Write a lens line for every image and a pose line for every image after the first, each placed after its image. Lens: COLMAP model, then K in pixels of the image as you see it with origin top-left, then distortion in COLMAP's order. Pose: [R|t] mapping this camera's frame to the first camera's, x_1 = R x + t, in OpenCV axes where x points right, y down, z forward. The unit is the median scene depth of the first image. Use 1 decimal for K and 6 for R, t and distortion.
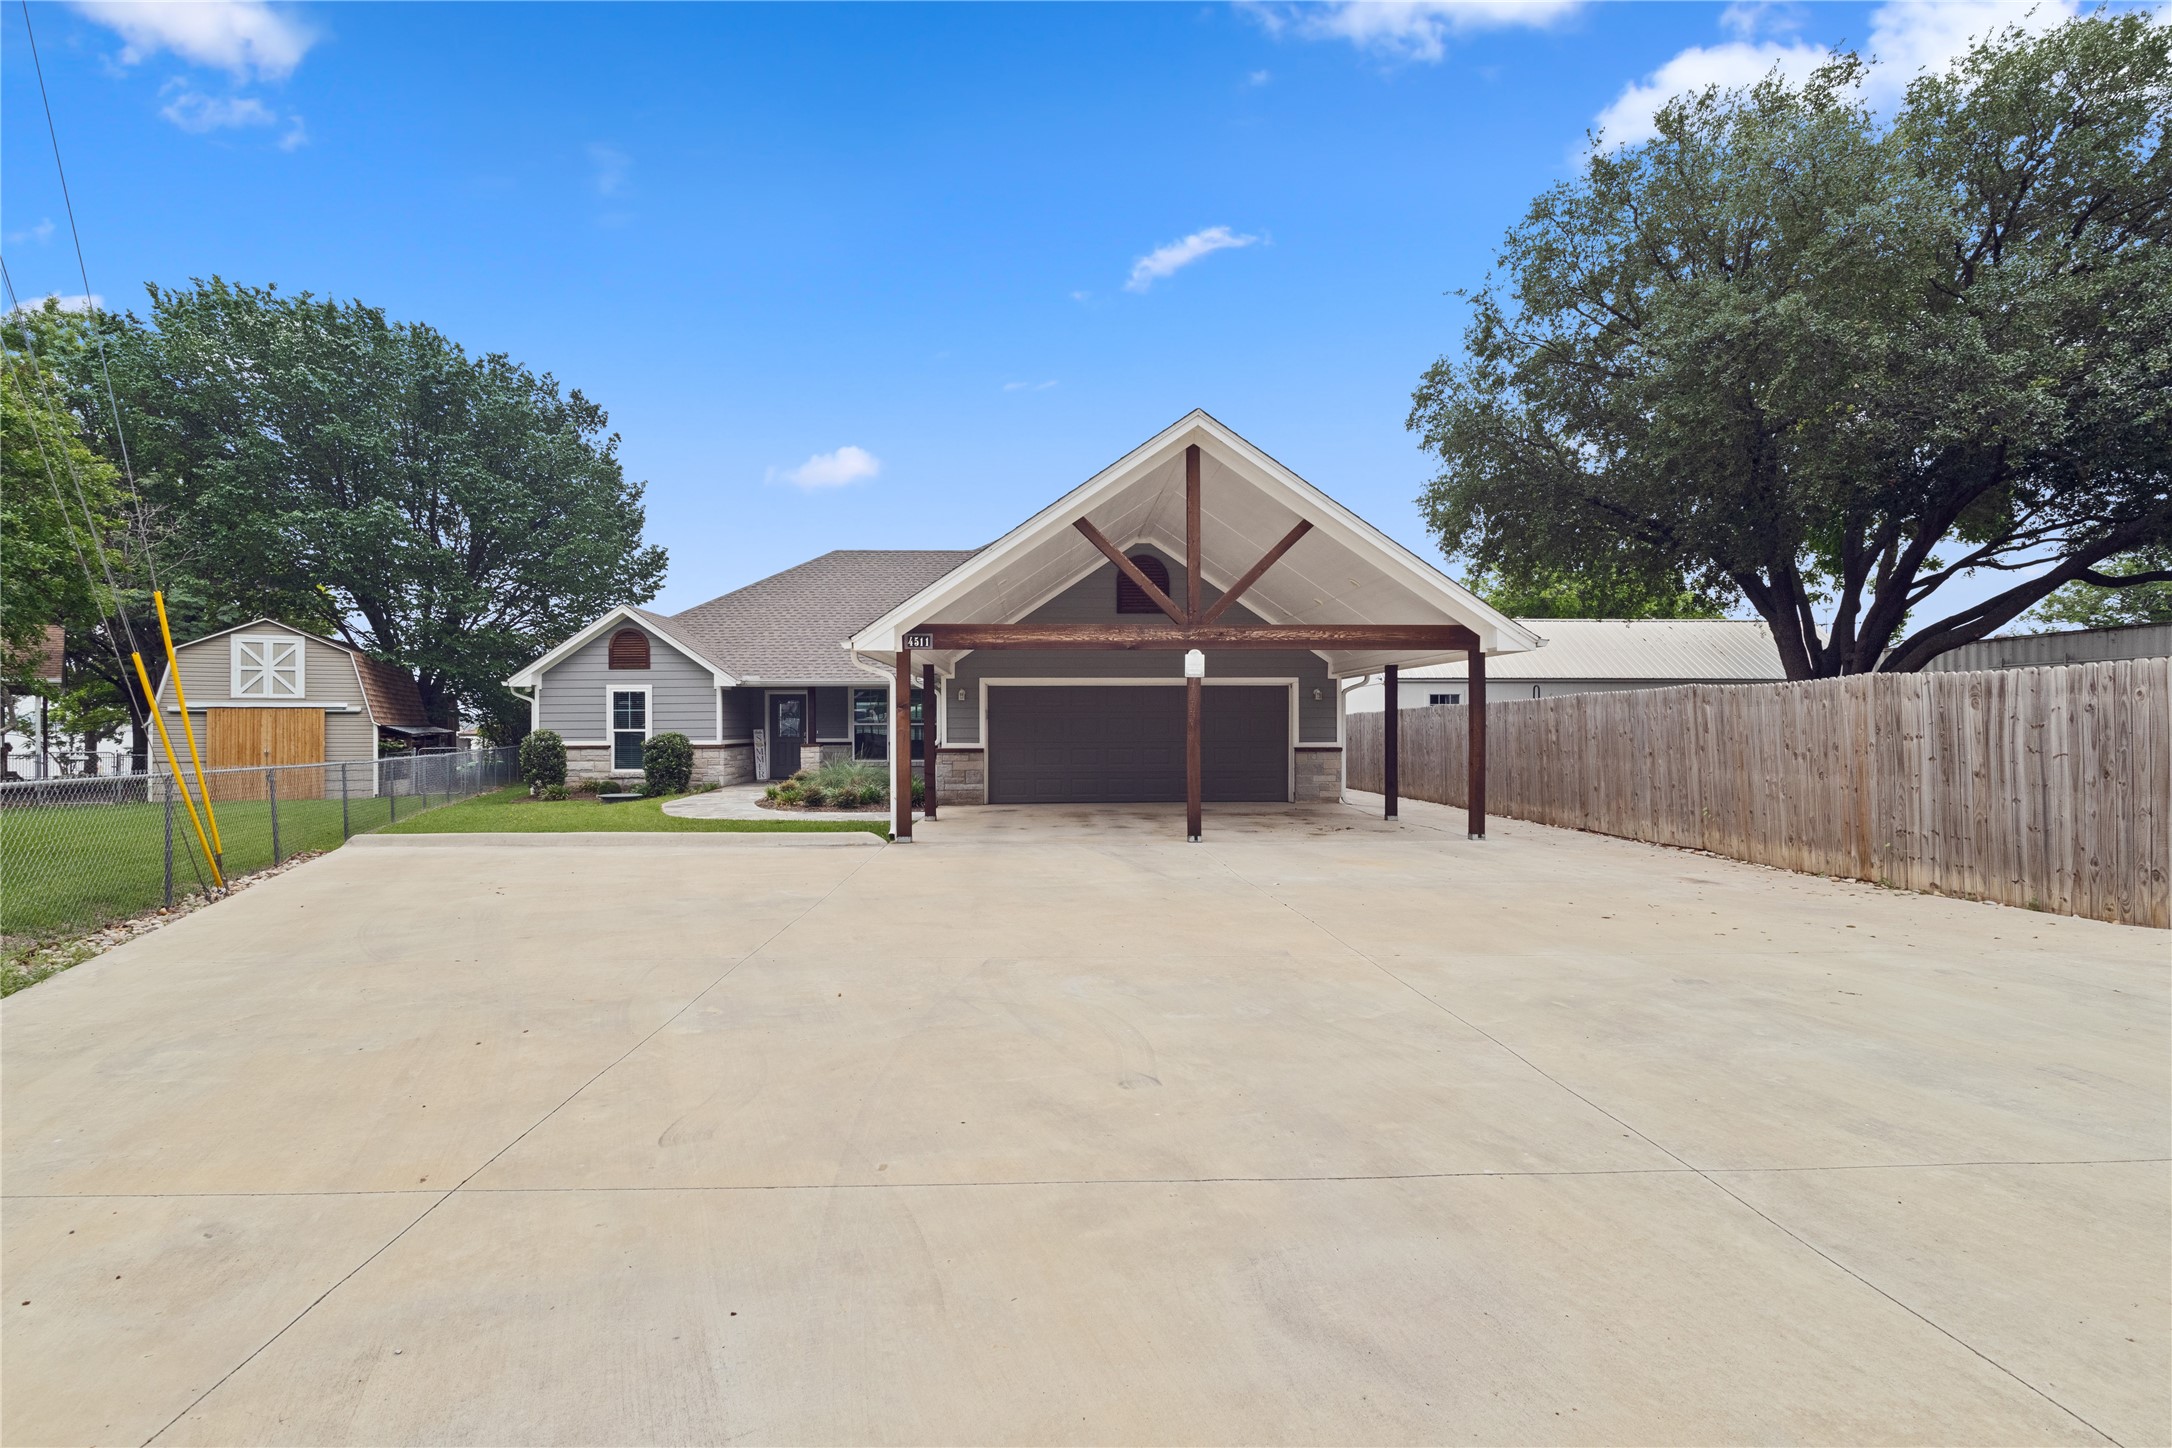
lens RADIAL K [[1040.6, 0, 1090.5], [0, 1040.6, 720.7], [0, 0, 1]] dist [-0.010527, 0.001851]
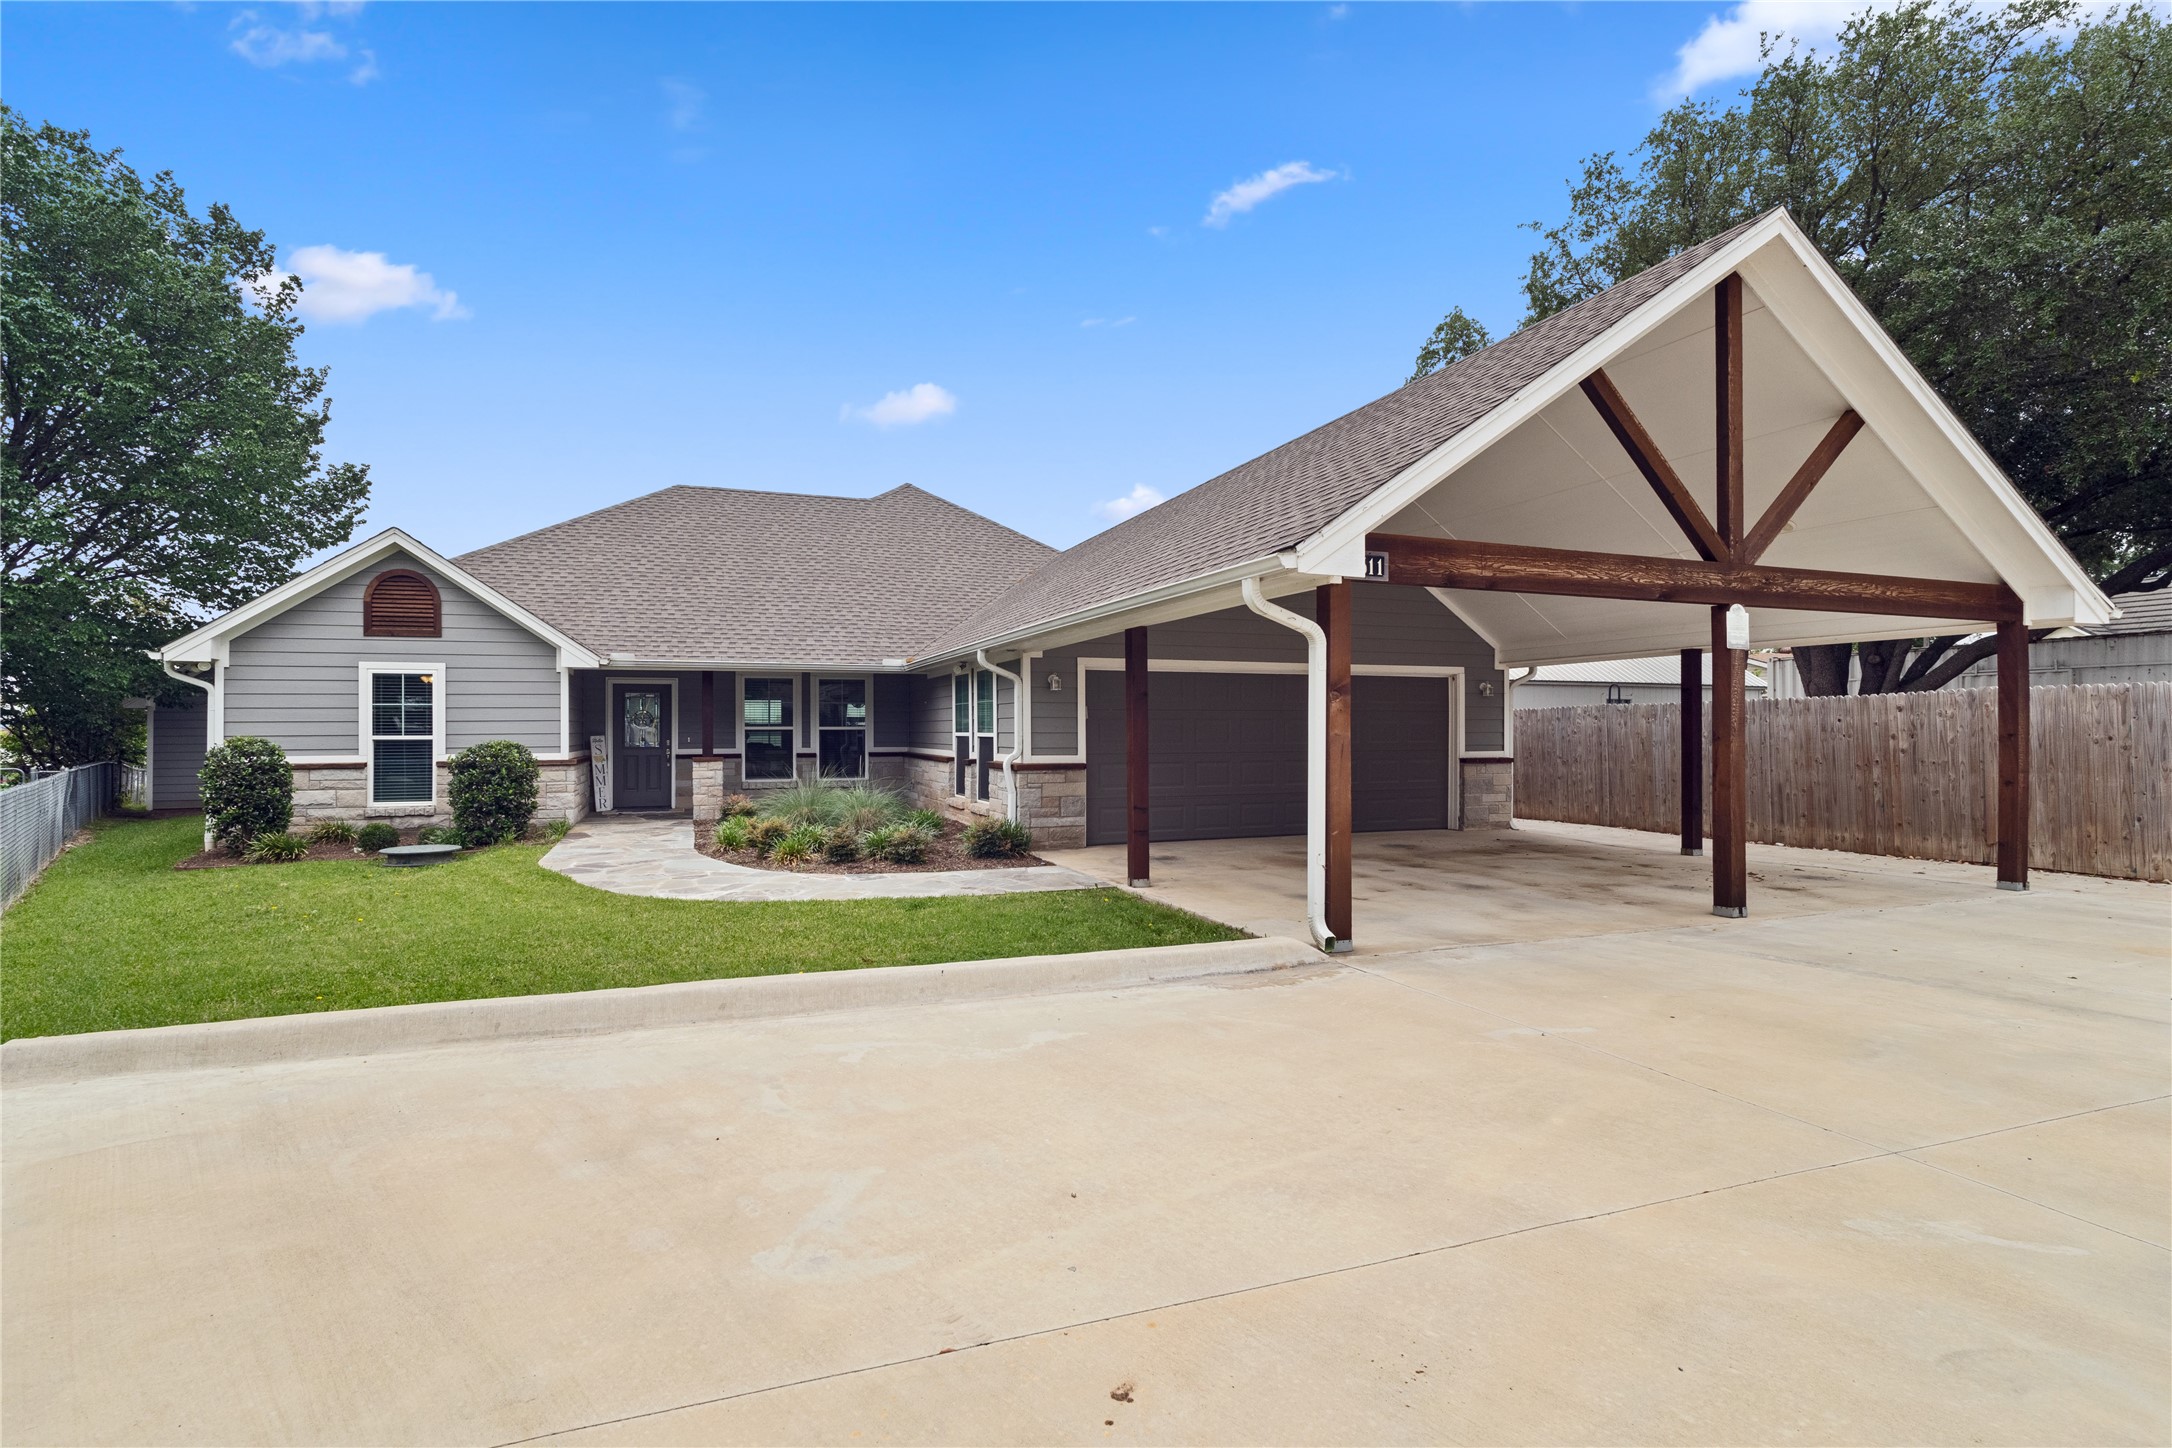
lens RADIAL K [[1040.6, 0, 1081.9], [0, 1040.6, 724.4], [0, 0, 1]] dist [-0.010527, 0.001851]
pose [[0.947107, 0.001420, 0.320914, -0.263662], [-0.001410, 0.999999, -0.000261, 0.001229], [-0.320914, -0.000205, 0.947108, 0.301767]]
